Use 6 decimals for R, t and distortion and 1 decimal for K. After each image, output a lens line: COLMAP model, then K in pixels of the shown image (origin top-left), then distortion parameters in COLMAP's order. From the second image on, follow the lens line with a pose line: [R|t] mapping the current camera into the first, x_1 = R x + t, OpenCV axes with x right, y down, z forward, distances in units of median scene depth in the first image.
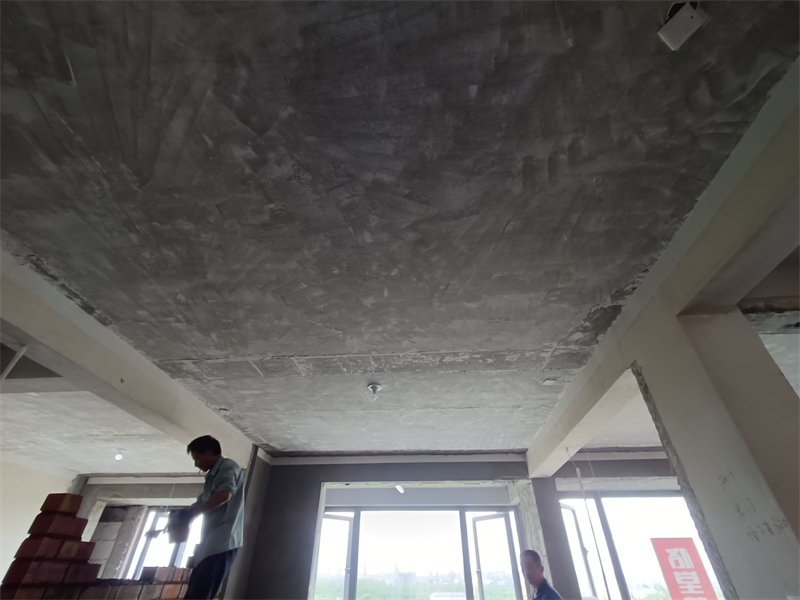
lens RADIAL K [[365.3, 0, 402.4], [0, 365.3, 304.2], [0, 0, 1]] dist [-0.003451, 0.002416]
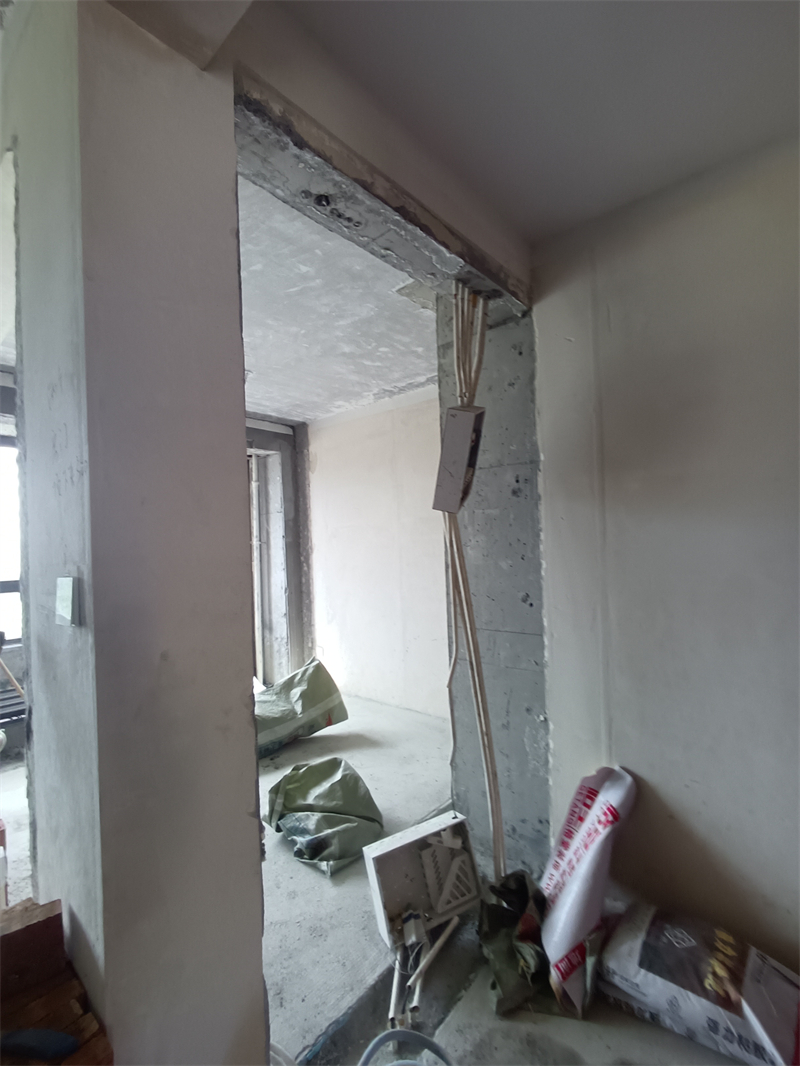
lens RADIAL K [[486.7, 0, 403.5], [0, 486.7, 536.8], [0, 0, 1]] dist [-0.003451, 0.002416]
pose [[0.602055, -0.006049, 0.798432, 0.337556], [-0.456074, 0.818185, 0.350100, 0.103330], [-0.655383, -0.574923, 0.489833, 0.135668]]
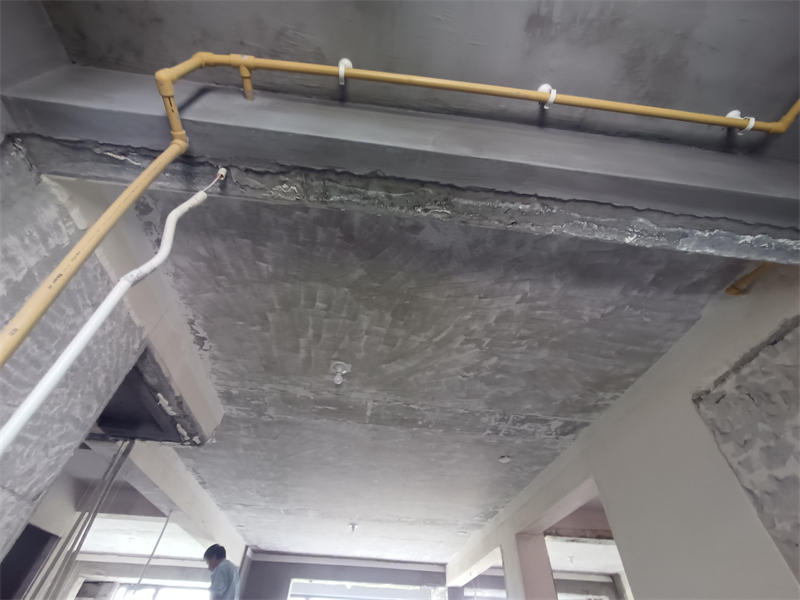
lens RADIAL K [[365.3, 0, 398.9], [0, 365.3, 293.9], [0, 0, 1]] dist [-0.003451, 0.002416]
pose [[0.982767, 0.149024, 0.109369, -0.214860], [-0.132174, 0.980140, -0.147836, -0.567444], [-0.129228, 0.130833, 0.982946, -0.714067]]
